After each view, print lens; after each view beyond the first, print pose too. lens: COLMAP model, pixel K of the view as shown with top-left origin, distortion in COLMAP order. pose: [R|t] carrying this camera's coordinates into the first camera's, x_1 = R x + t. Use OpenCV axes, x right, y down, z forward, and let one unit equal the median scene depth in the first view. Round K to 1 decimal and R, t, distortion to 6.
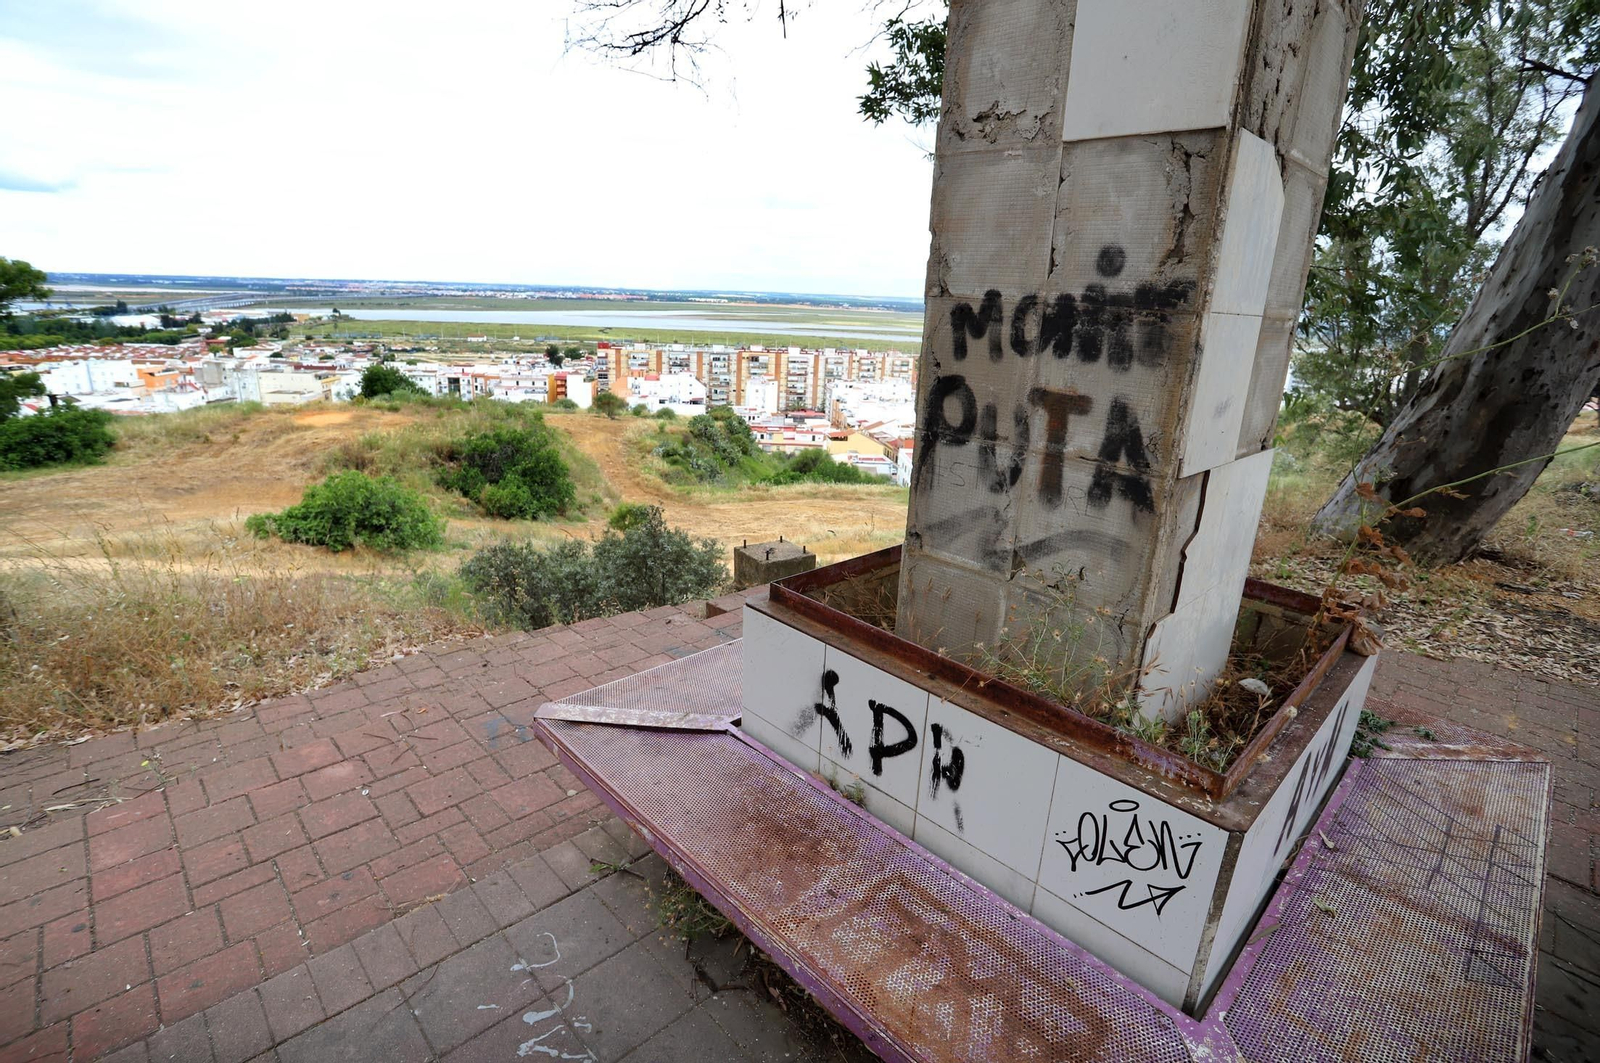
lens RADIAL K [[795.7, 0, 800.0], [0, 795.7, 531.5], [0, 0, 1]] dist [-0.075641, 0.042648]
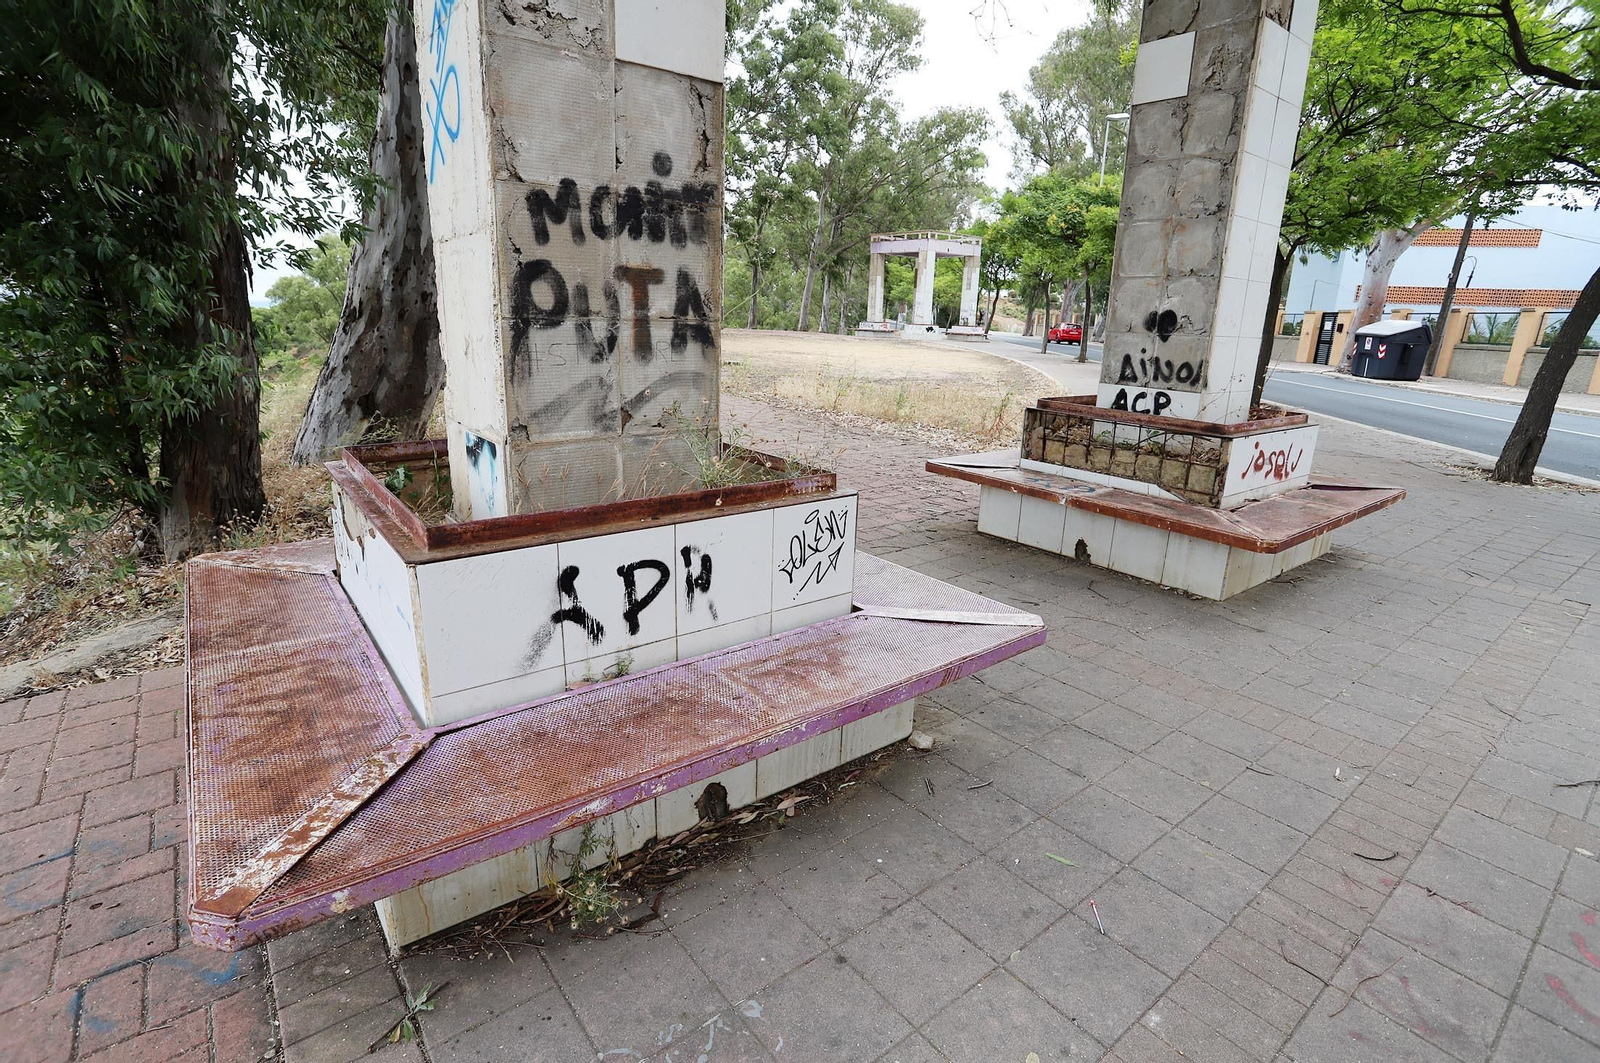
lens RADIAL K [[786.3, 0, 800.0], [0, 786.3, 531.5], [0, 0, 1]] dist [-0.083934, 0.066910]
pose [[0.093712, -0.303355, 0.948258, -0.918501], [0.271890, 0.924043, 0.268739, -0.049208], [-0.957755, 0.232638, 0.169073, 0.619956]]
